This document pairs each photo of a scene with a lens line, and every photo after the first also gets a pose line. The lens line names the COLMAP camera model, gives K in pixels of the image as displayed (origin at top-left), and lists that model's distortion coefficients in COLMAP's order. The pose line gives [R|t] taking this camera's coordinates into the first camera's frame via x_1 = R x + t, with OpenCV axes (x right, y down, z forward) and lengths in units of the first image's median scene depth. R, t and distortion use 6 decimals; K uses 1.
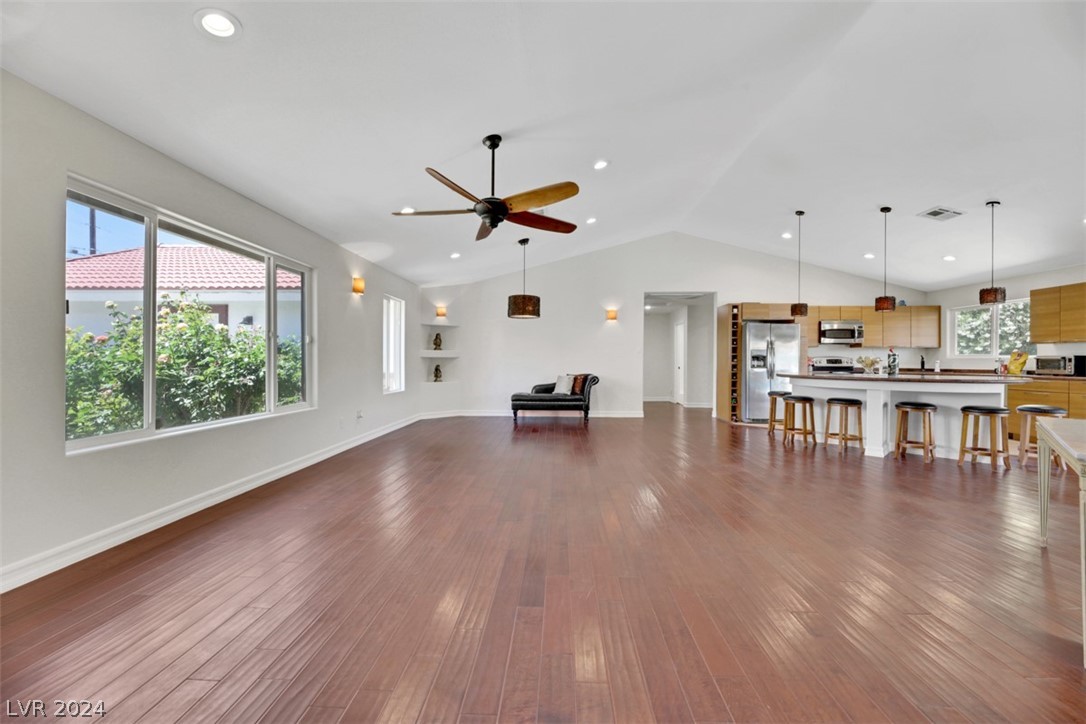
lens RADIAL K [[448.3, 0, 530.9], [0, 448.3, 358.5], [0, 0, 1]] dist [-0.000078, -0.000487]
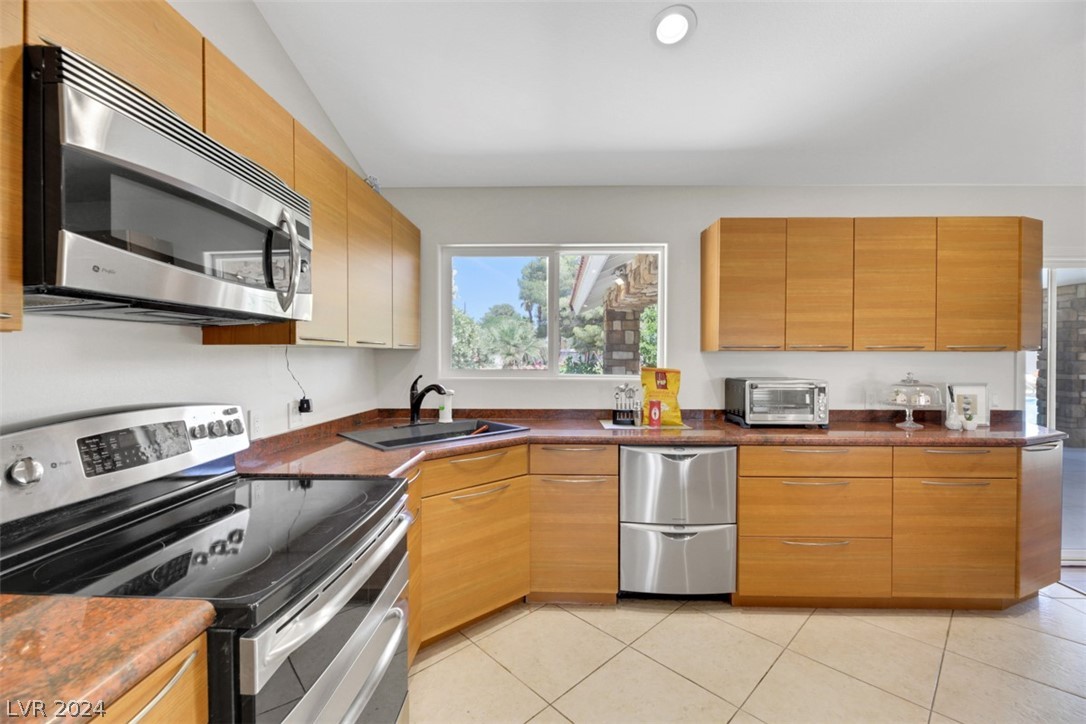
lens RADIAL K [[442.2, 0, 551.5], [0, 442.2, 368.5], [0, 0, 1]] dist [-0.000507, -0.000008]
pose [[-0.021339, -0.035304, 0.999149, 0.567339], [-0.007519, 0.999354, 0.035150, -0.022717], [-0.999744, -0.006763, -0.021591, 0.924715]]
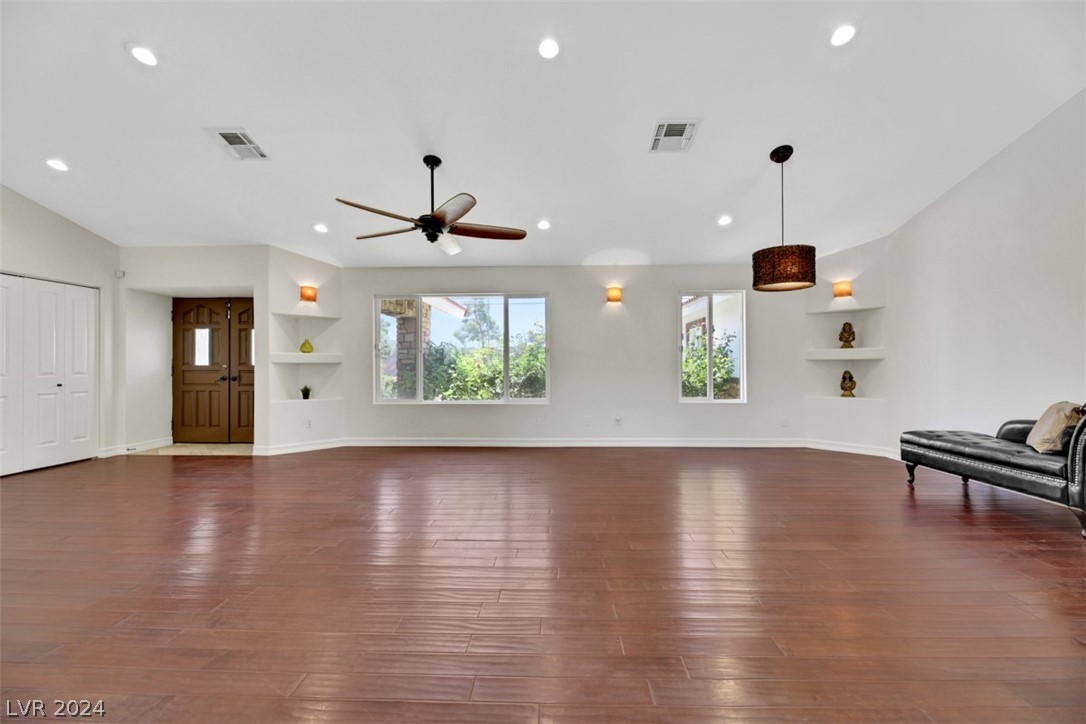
lens RADIAL K [[434.7, 0, 555.1], [0, 434.7, 363.4], [0, 0, 1]] dist [-0.014628, -0.000034]
pose [[0.031854, -0.011317, -0.999428, 0.439345], [0.012044, 0.999868, -0.010939, 0.003943], [0.999420, -0.011689, 0.031986, 0.604334]]
